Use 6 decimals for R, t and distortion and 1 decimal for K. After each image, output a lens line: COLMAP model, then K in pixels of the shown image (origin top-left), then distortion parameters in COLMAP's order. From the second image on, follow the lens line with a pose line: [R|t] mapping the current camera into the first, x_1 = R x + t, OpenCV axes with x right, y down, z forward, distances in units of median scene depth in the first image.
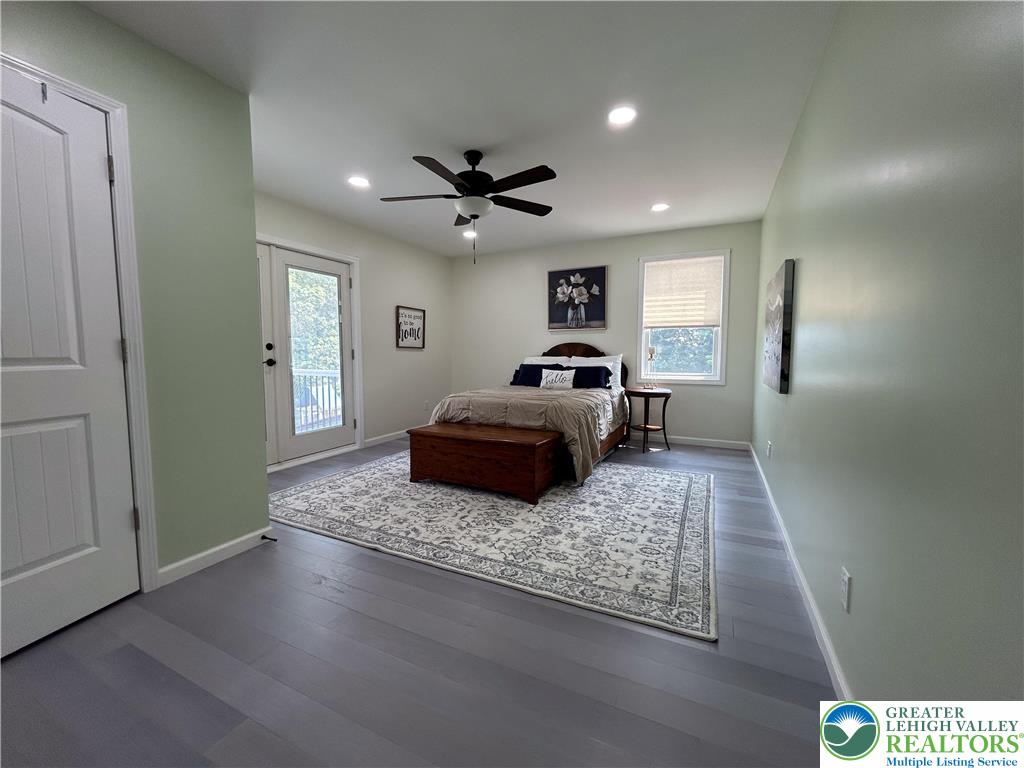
lens RADIAL K [[413.6, 0, 512.8], [0, 413.6, 382.2], [0, 0, 1]] dist [0.001761, -0.000404]
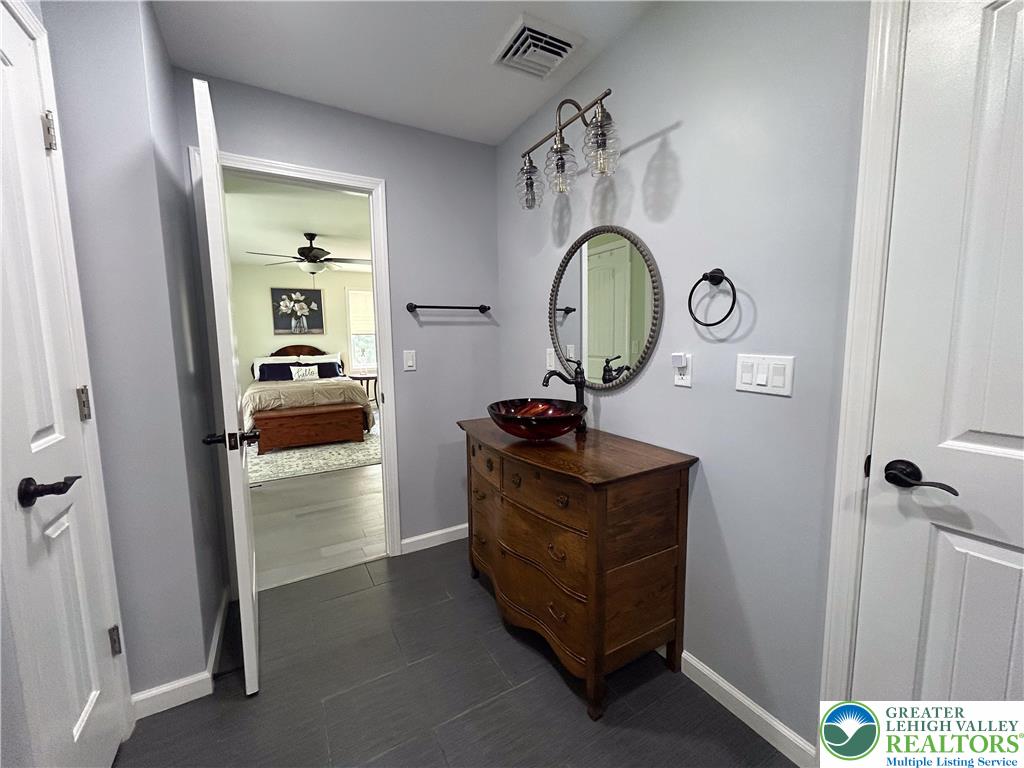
lens RADIAL K [[413.6, 0, 510.2], [0, 413.6, 381.9], [0, 0, 1]] dist [0.001761, -0.000404]
pose [[0.567469, -0.097703, 0.817577, -0.565499], [0.073138, 0.994991, 0.068140, -0.020047], [-0.820140, 0.021128, 0.571773, -0.300221]]
